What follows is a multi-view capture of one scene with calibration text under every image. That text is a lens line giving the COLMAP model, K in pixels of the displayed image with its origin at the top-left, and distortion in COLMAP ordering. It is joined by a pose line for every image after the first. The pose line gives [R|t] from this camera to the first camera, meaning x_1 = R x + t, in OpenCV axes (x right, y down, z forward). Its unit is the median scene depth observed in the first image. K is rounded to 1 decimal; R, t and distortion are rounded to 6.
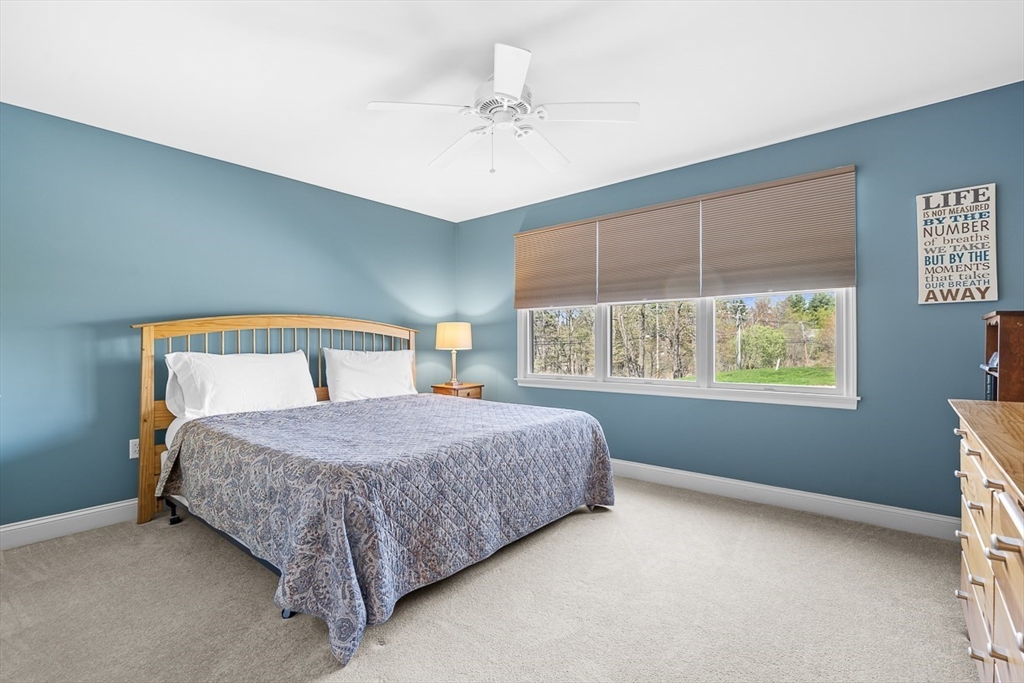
lens RADIAL K [[468.3, 0, 508.8], [0, 468.3, 341.3], [0, 0, 1]] dist [0.002467, 0.001240]
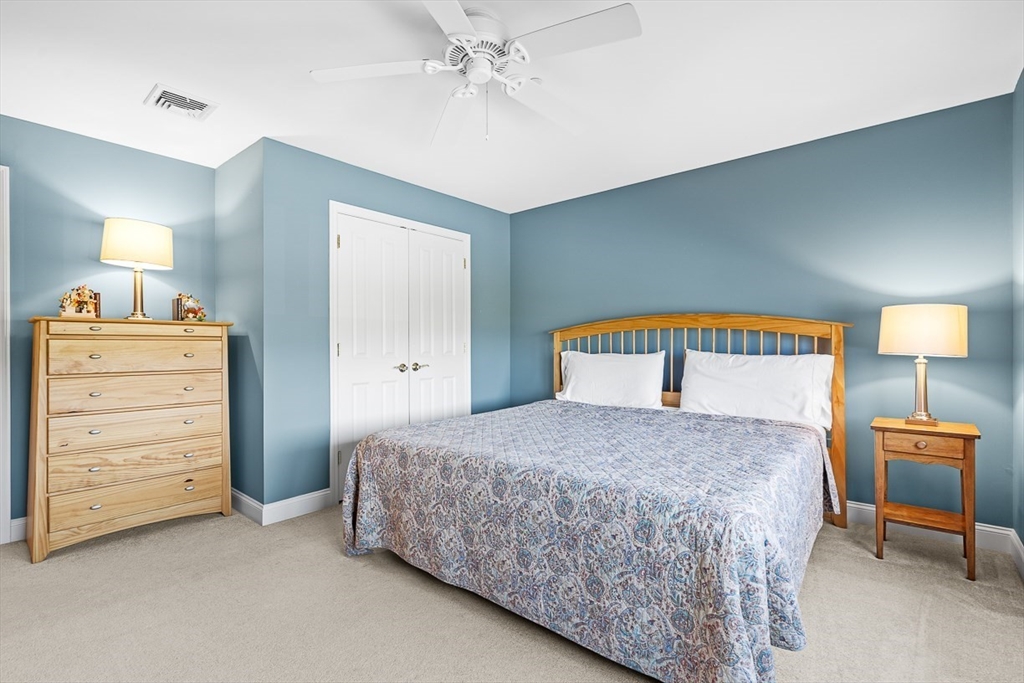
lens RADIAL K [[468.3, 0, 509.2], [0, 468.3, 343.1], [0, 0, 1]] dist [0.002467, 0.001240]
pose [[-0.013177, 0.000239, -0.999913, 0.689360], [0.008983, 0.999960, 0.000121, -0.001662], [0.999873, -0.008981, -0.013179, 0.910747]]
